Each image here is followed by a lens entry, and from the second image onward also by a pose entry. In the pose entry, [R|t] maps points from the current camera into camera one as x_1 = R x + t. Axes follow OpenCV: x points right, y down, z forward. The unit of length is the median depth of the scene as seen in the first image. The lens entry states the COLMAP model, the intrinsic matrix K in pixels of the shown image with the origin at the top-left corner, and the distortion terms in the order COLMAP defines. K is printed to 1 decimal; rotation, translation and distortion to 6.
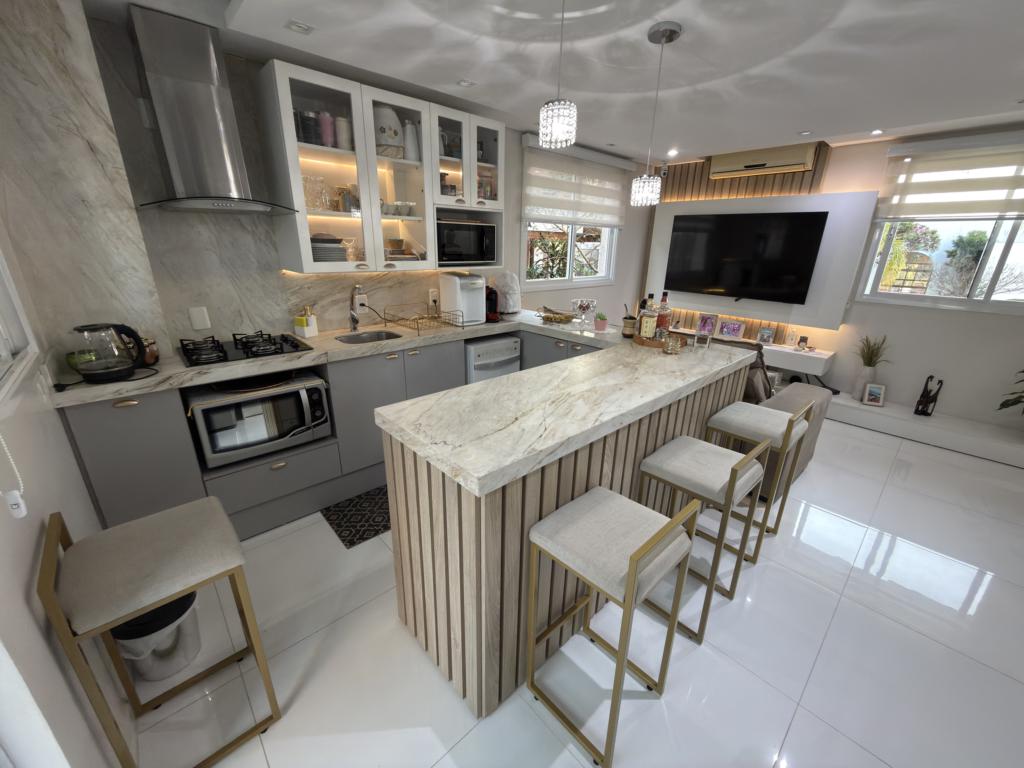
lens RADIAL K [[407.3, 0, 511.7], [0, 407.3, 385.8], [0, 0, 1]] dist [-0.000193, -0.000178]
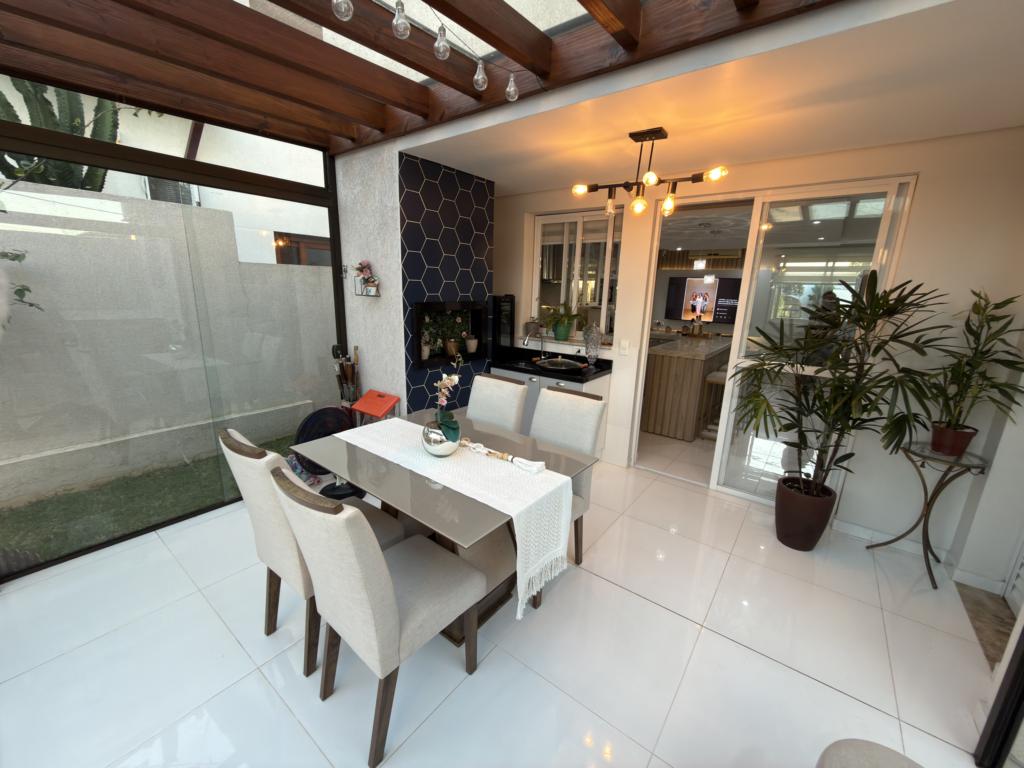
lens RADIAL K [[407.3, 0, 507.8], [0, 407.3, 384.7], [0, 0, 1]] dist [-0.000193, -0.000178]
pose [[0.986553, -0.030131, 0.160641, -1.141687], [0.045501, 0.994638, -0.092874, 0.346106], [-0.156981, 0.098934, 0.982634, -1.126048]]
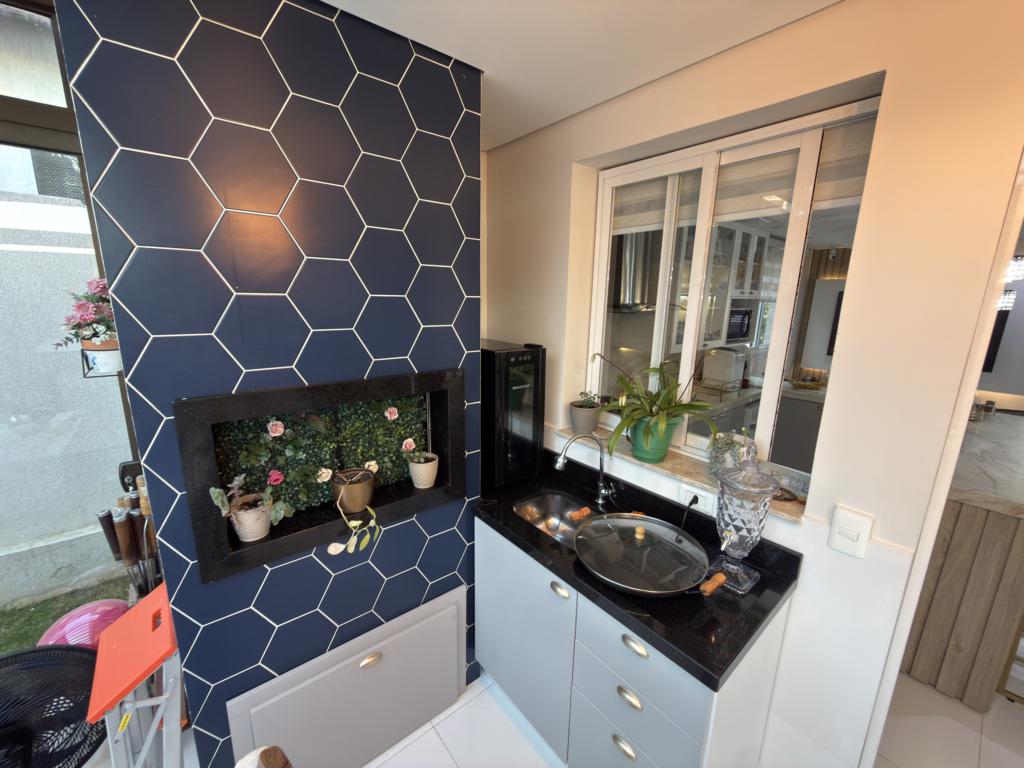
lens RADIAL K [[407.3, 0, 507.0], [0, 407.3, 386.3], [0, 0, 1]] dist [-0.000193, -0.000178]
pose [[0.998109, 0.012756, -0.060128, -0.859825], [-0.019916, 0.992571, -0.120025, -0.005319], [0.058151, 0.120996, 0.990948, -0.273420]]
